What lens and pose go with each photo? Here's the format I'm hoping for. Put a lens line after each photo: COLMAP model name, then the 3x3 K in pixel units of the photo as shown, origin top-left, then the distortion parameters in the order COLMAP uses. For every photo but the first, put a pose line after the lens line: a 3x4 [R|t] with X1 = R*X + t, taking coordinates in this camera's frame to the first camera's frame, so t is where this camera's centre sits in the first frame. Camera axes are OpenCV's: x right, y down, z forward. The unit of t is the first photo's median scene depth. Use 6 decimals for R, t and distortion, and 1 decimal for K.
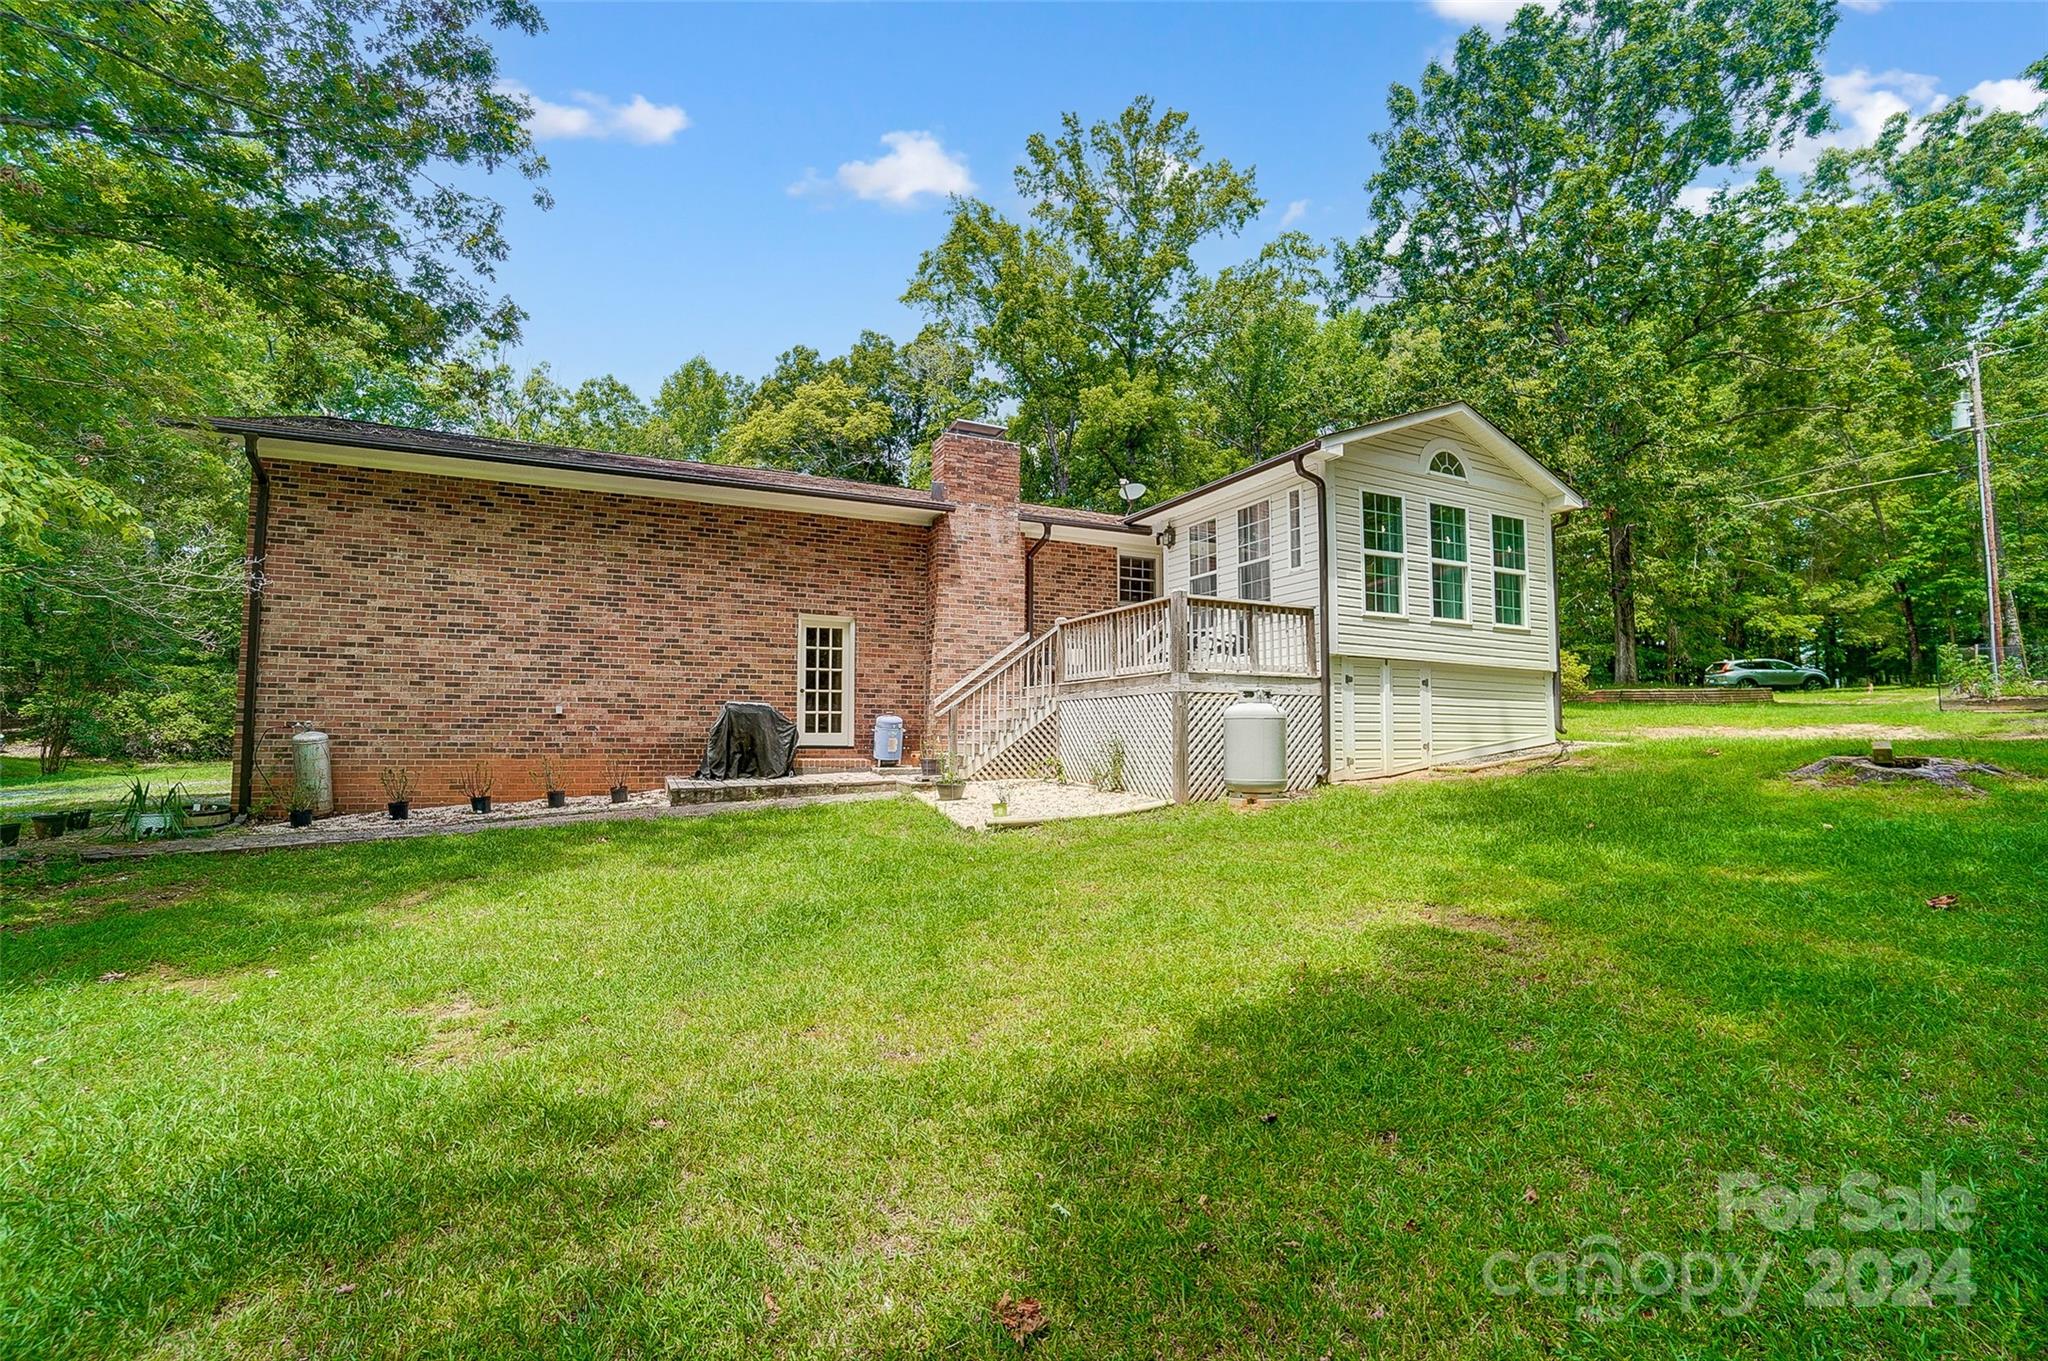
lens RADIAL K [[916.9, 0, 1017.5], [0, 916.9, 680.4], [0, 0, 1]] dist [-0.064101, 0.019132]
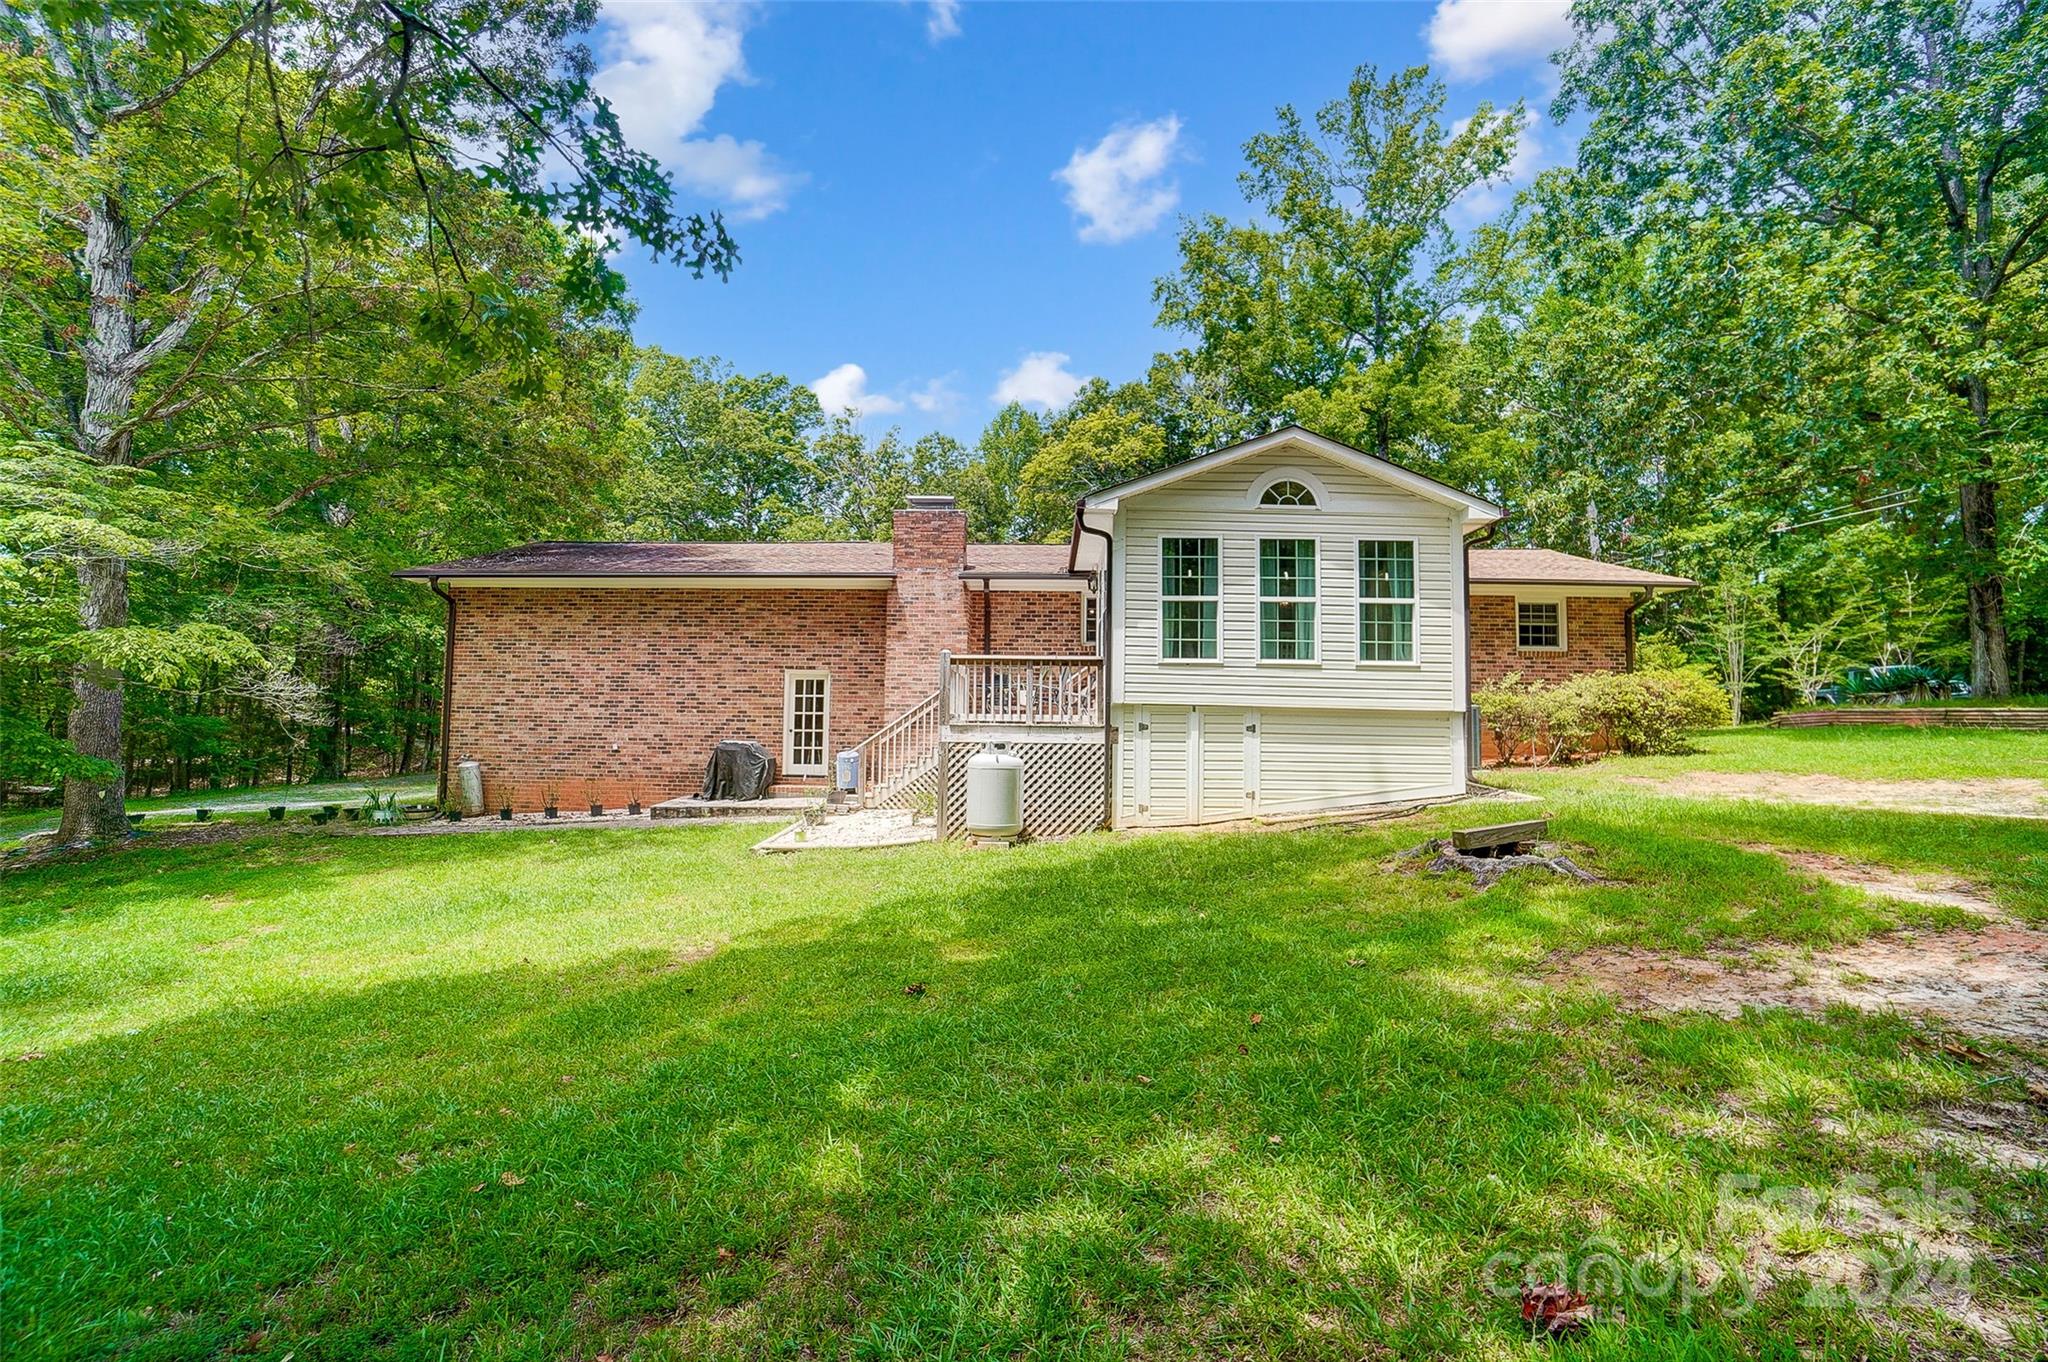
lens RADIAL K [[916.9, 0, 1017.5], [0, 916.9, 680.9], [0, 0, 1]] dist [-0.064101, 0.019132]
pose [[0.888040, -0.020845, -0.459294, 0.666905], [0.020429, 0.999774, -0.005876, -0.046533], [0.459313, -0.004165, 0.888265, 0.030210]]
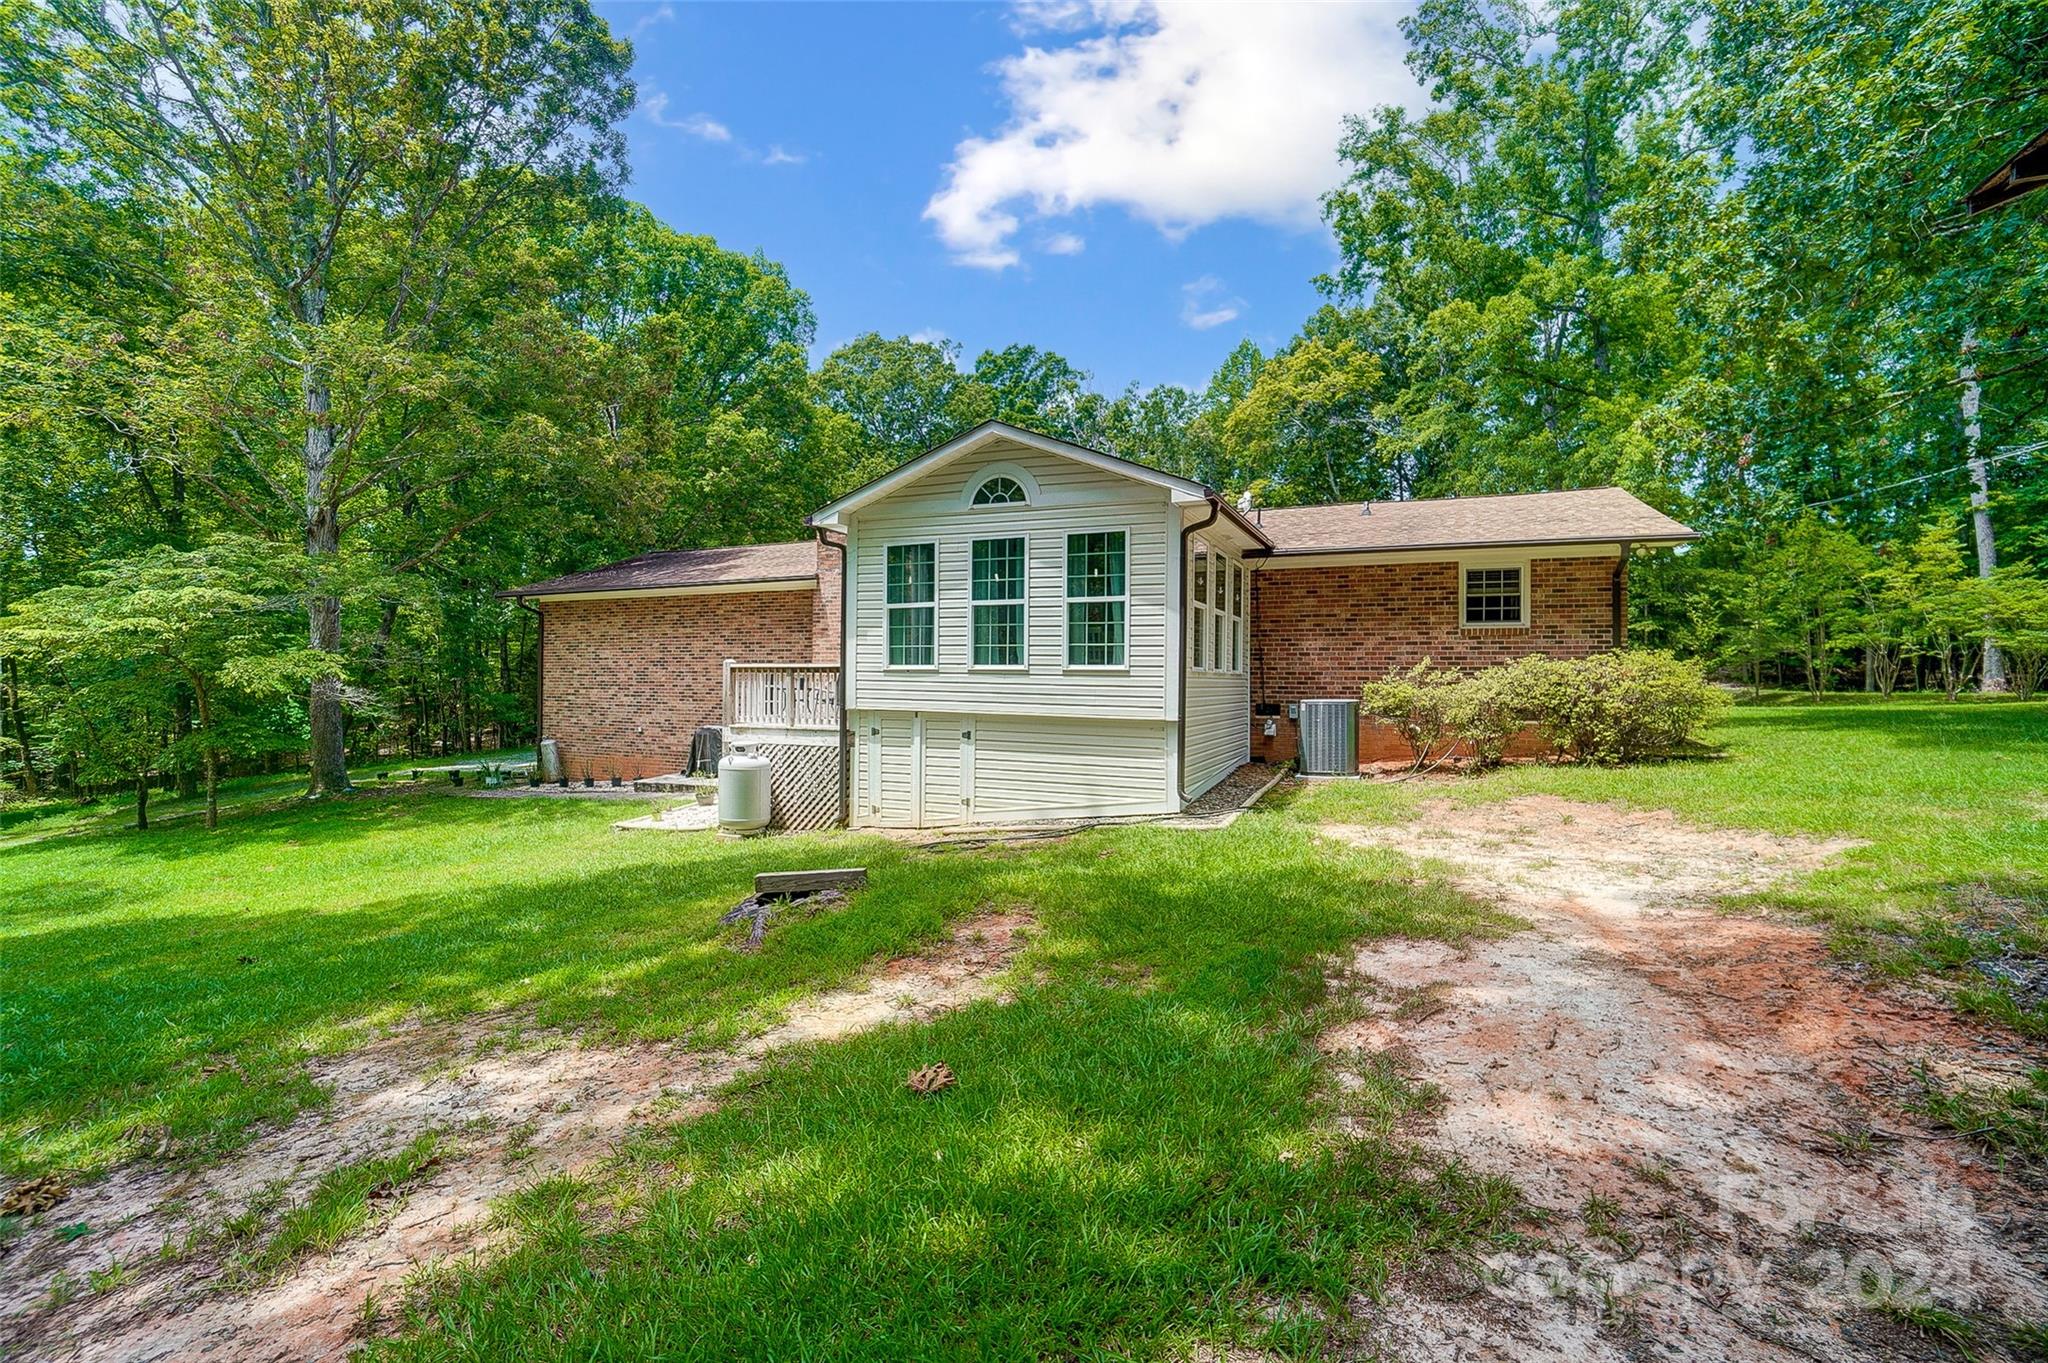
lens RADIAL K [[916.9, 0, 1017.5], [0, 916.9, 681.4], [0, 0, 1]] dist [-0.064101, 0.019132]
pose [[0.644305, 0.000066, -0.764769, 1.201166], [0.046186, 0.998171, 0.038997, -0.087182], [0.763373, -0.060448, 0.643123, 0.424072]]
